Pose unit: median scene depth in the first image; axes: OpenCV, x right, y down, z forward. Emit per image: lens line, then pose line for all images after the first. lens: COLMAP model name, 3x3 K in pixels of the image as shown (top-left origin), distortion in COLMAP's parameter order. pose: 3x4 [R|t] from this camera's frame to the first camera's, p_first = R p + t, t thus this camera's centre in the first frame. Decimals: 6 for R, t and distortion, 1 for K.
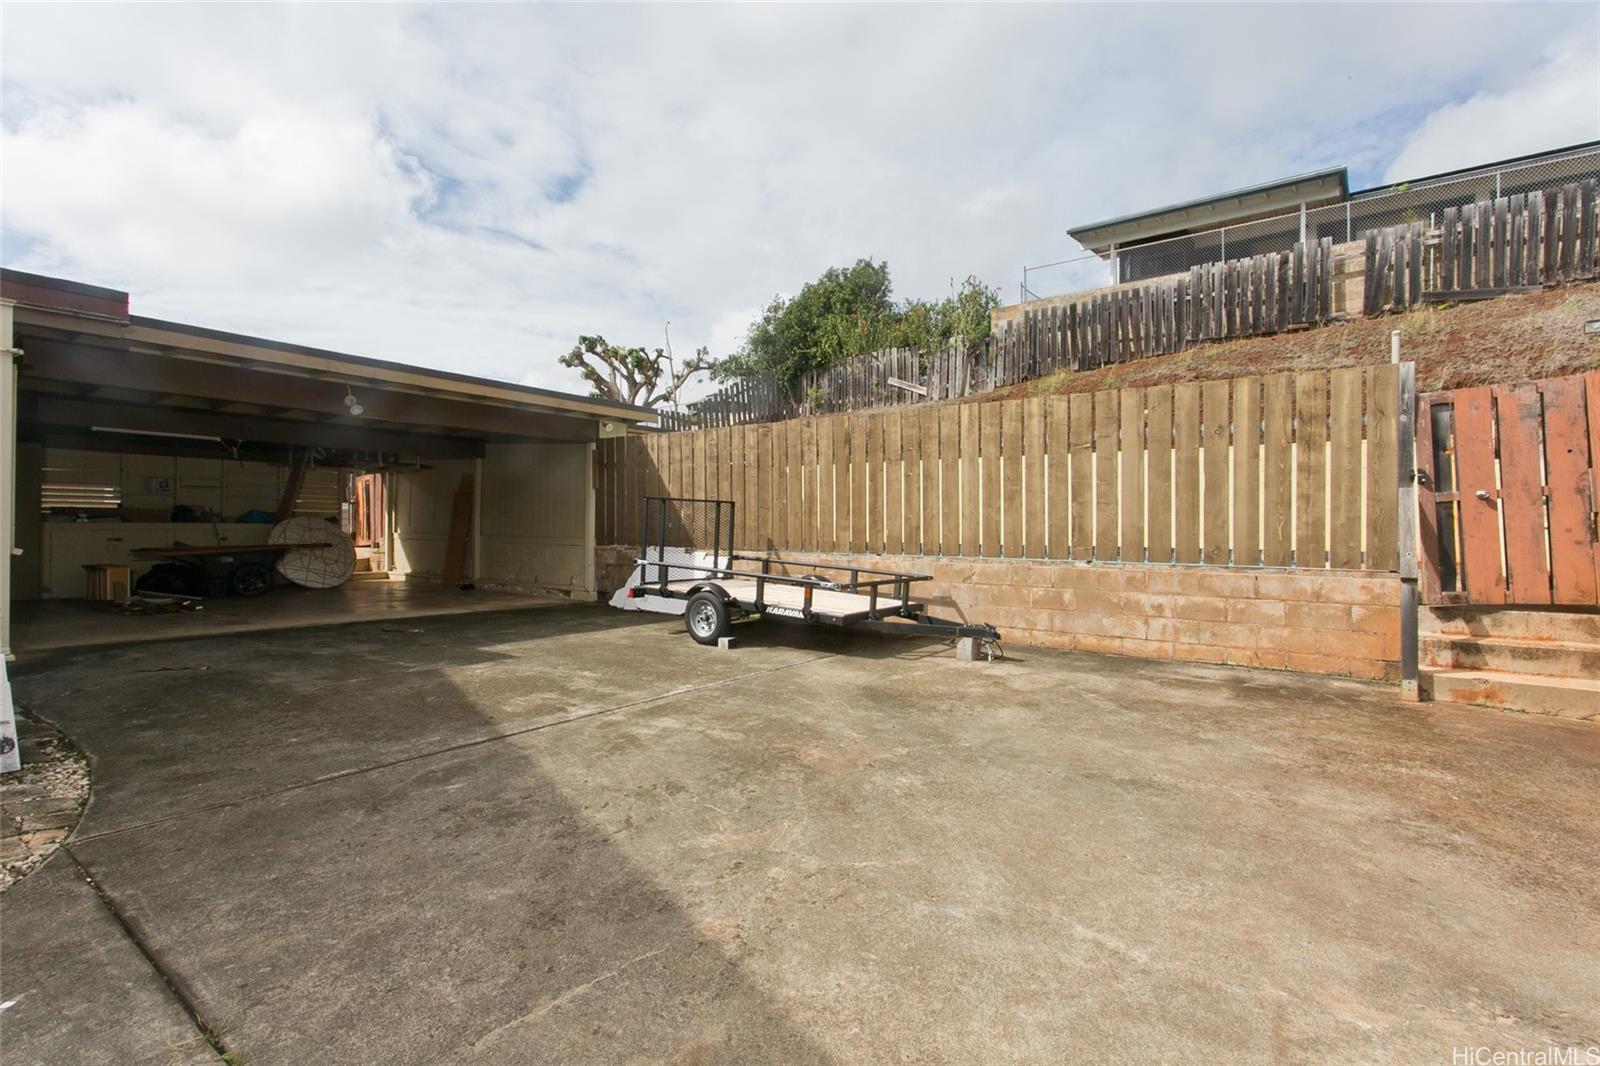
lens RADIAL K [[752.5, 0, 800.0], [0, 752.5, 533.0], [0, 0, 1]] dist [-0.000445, 0.001436]
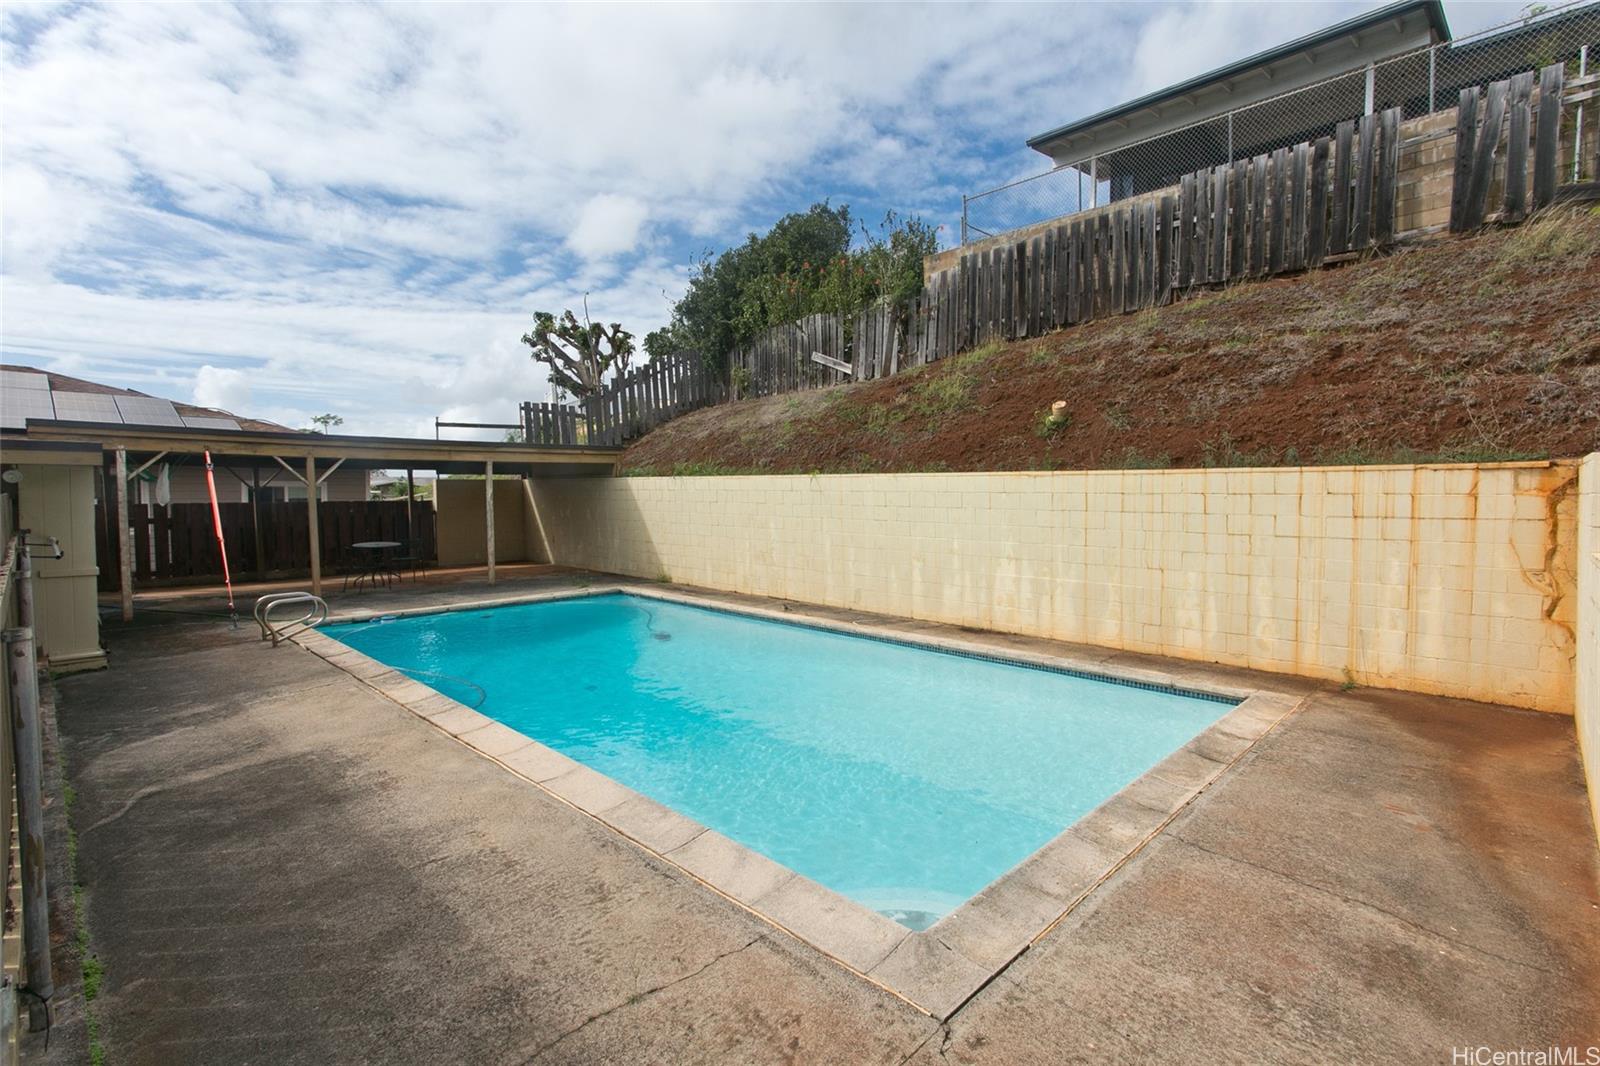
lens RADIAL K [[752.5, 0, 800.0], [0, 752.5, 533.0], [0, 0, 1]] dist [-0.000445, 0.001436]
pose [[0.985807, 0.004769, -0.167817, 0.283793], [0.003167, 0.998890, 0.046990, -0.065188], [0.167854, -0.046854, 0.984698, 0.254114]]
